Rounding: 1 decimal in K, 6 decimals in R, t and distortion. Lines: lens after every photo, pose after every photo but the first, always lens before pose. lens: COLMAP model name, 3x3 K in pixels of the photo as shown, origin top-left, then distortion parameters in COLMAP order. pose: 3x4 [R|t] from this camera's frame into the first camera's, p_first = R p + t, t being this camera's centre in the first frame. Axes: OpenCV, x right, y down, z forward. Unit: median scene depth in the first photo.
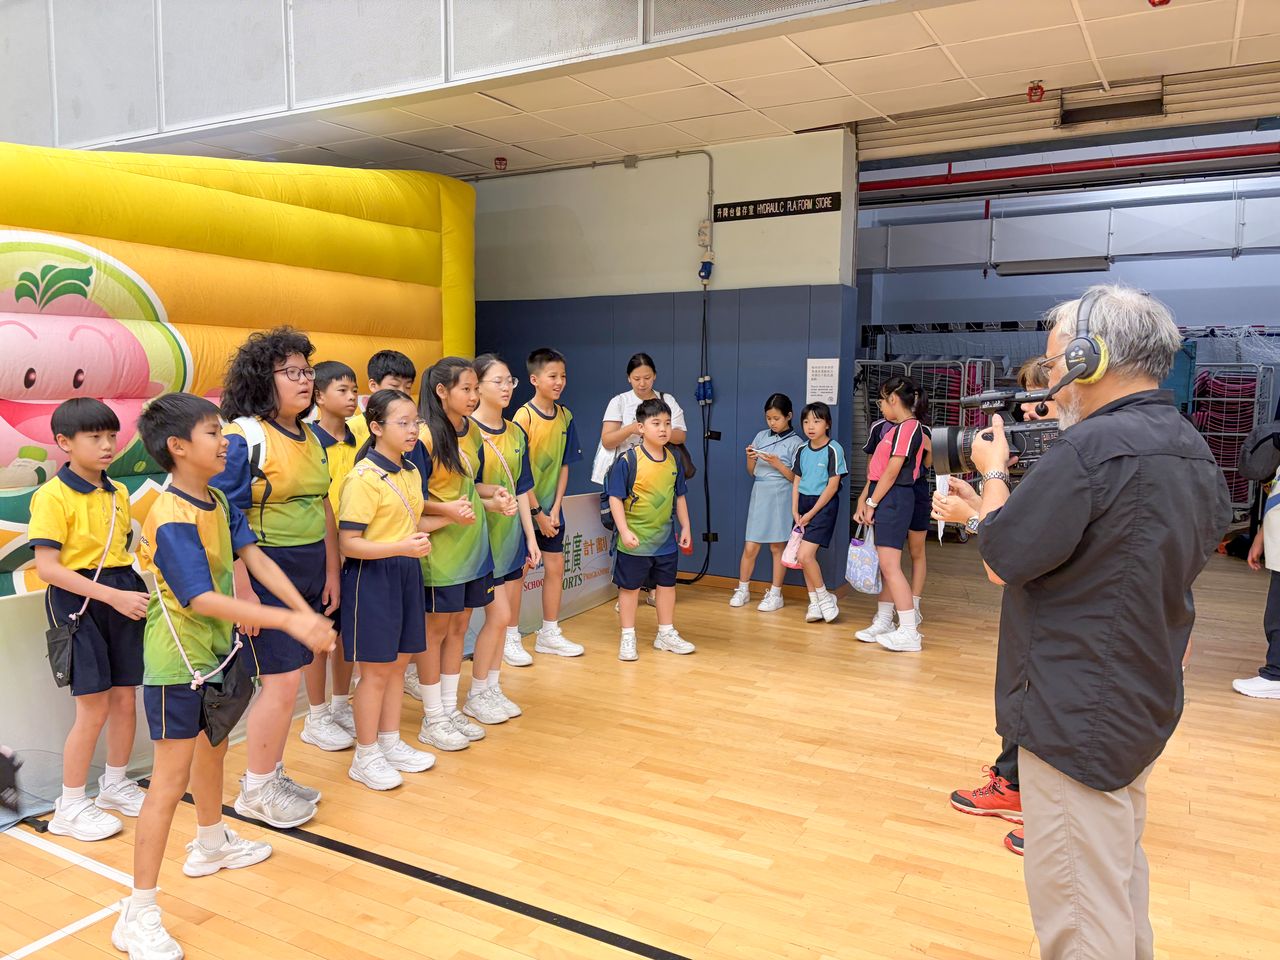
lens RADIAL K [[975.2, 0, 640.0], [0, 975.2, 480.0], [0, 0, 1]] dist [0.035514, -0.001700]
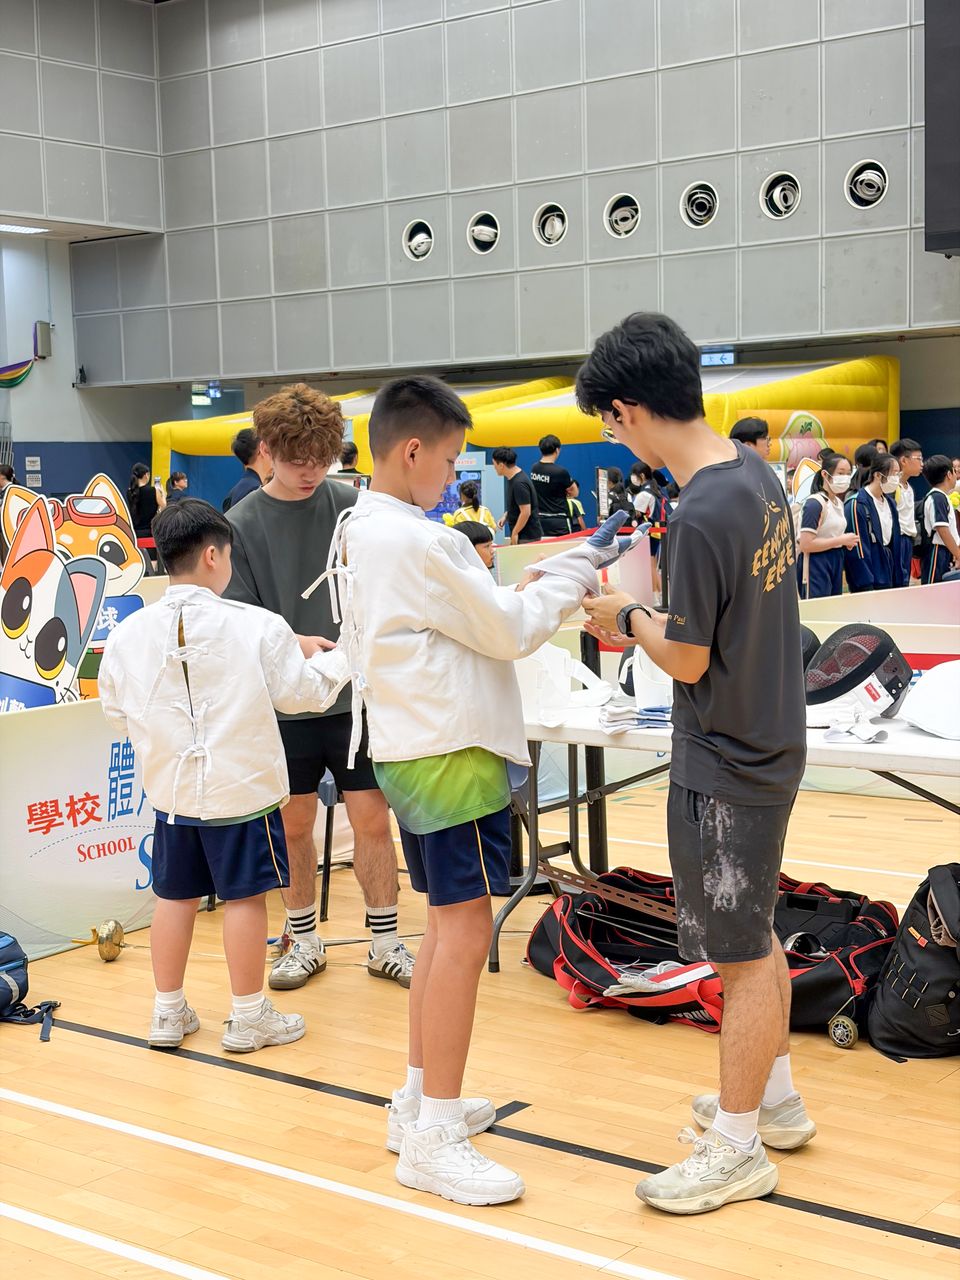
lens RADIAL K [[1930.7, 0, 480.0], [0, 1930.7, 640.0], [0, 0, 1]] dist [0.228140, -0.717331]
pose [[0.989133, -0.022083, -0.145354, -0.483482], [0.019987, 0.999674, -0.015867, 0.343884], [0.145657, 0.012789, 0.989252, -3.299391]]
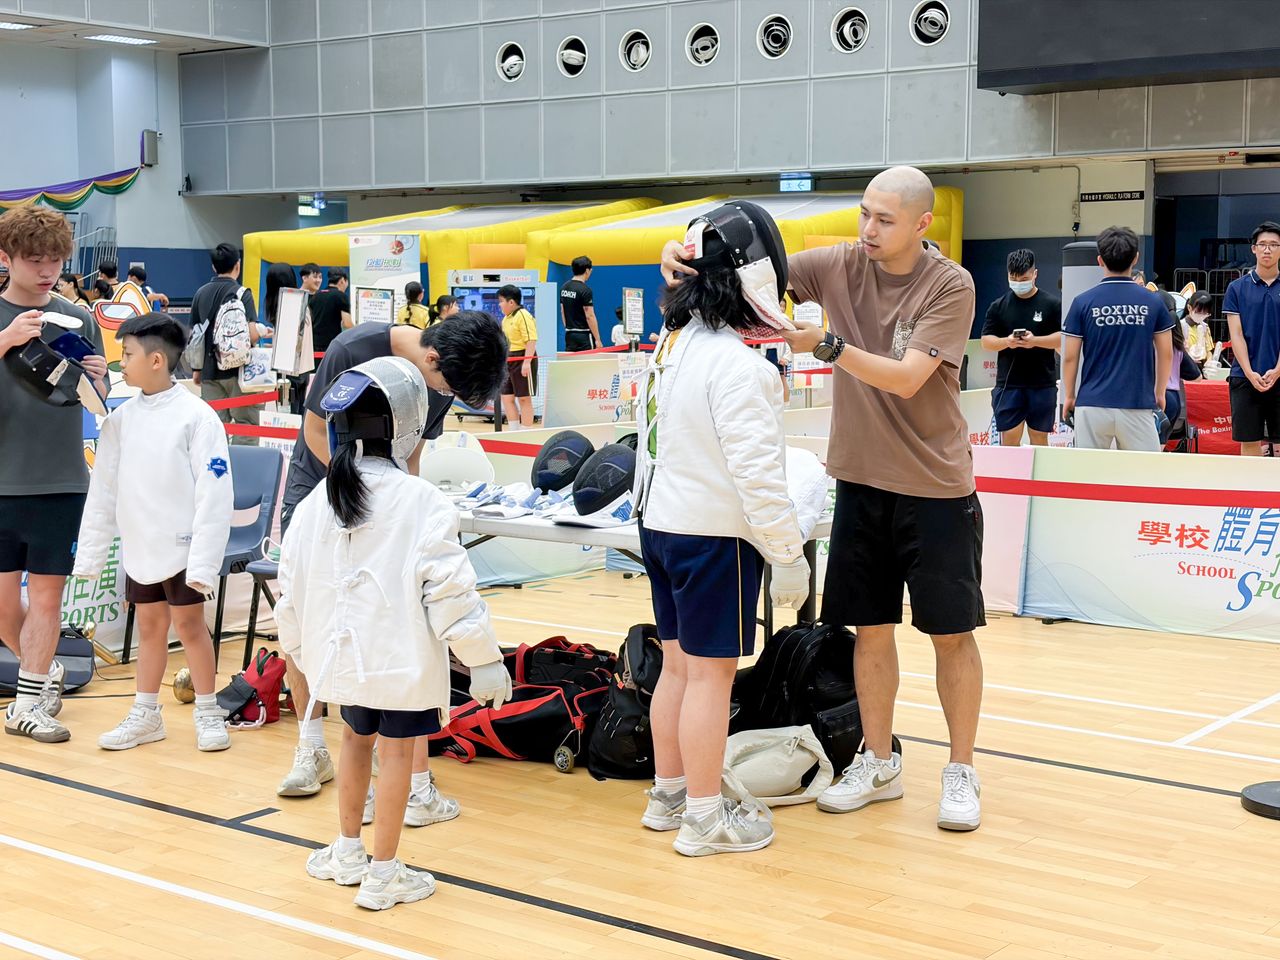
lens RADIAL K [[1930.7, 0, 640.0], [0, 1930.7, 480.0], [0, 0, 1]] dist [0.228140, -0.717331]
pose [[0.989648, 0.005399, -0.143415, -0.267572], [-0.006003, 0.999975, -0.003779, 0.359927], [0.143390, 0.004601, 0.989655, -3.441878]]
